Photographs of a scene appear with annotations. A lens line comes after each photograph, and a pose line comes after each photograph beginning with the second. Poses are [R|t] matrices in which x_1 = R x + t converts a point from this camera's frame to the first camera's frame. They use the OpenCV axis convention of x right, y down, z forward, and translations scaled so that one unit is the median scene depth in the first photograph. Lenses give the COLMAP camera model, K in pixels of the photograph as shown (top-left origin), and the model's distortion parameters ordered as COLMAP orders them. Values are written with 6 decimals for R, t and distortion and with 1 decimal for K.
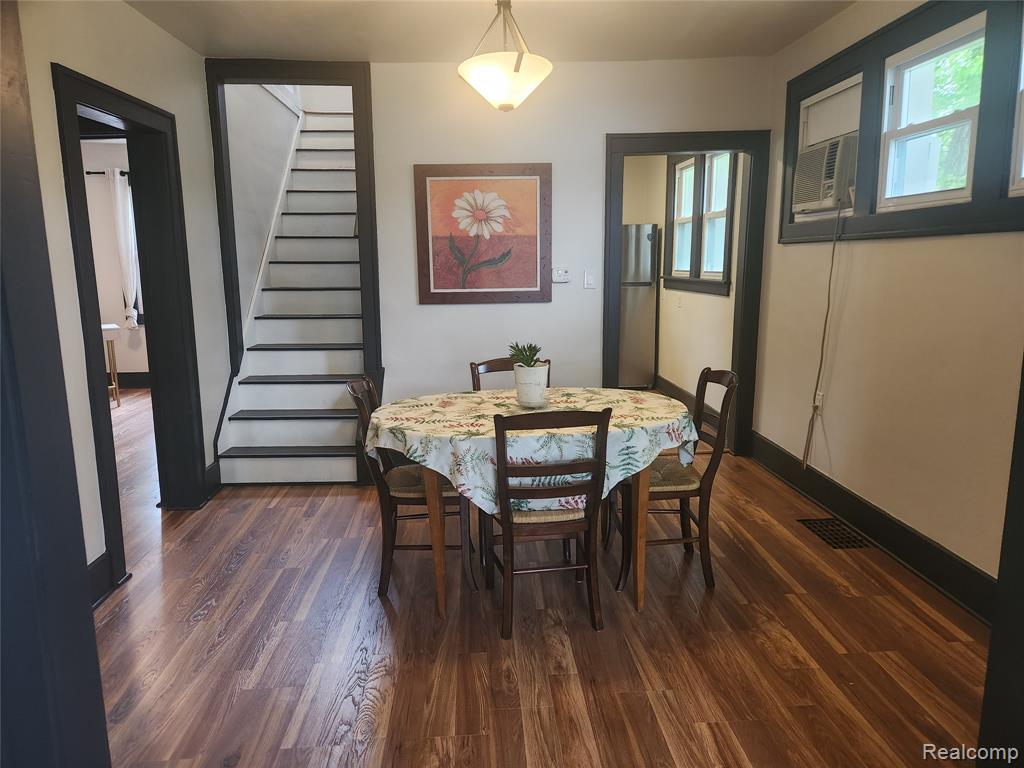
lens RADIAL K [[675.8, 0, 508.8], [0, 675.8, 367.3], [0, 0, 1]] dist [0.097066, -0.089392]
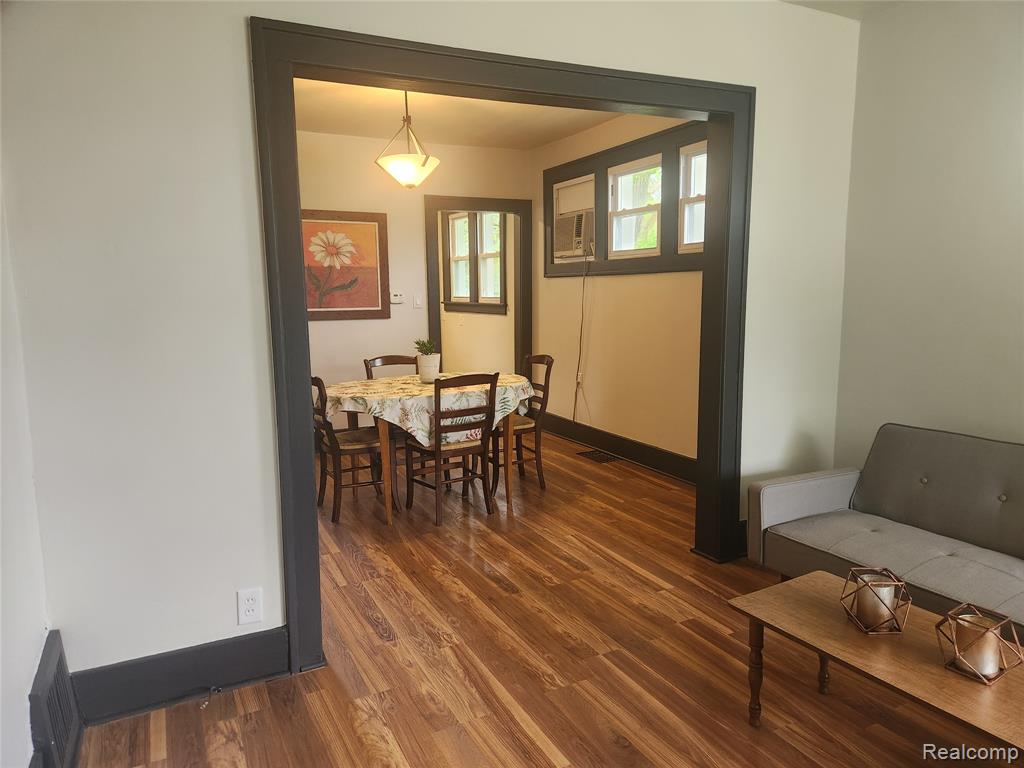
lens RADIAL K [[675.8, 0, 508.8], [0, 675.8, 367.3], [0, 0, 1]] dist [0.097066, -0.089392]
pose [[0.912389, -0.041111, 0.407253, -0.352626], [0.060198, 0.997602, -0.034159, 0.074085], [-0.404872, 0.055682, 0.912676, -0.367728]]
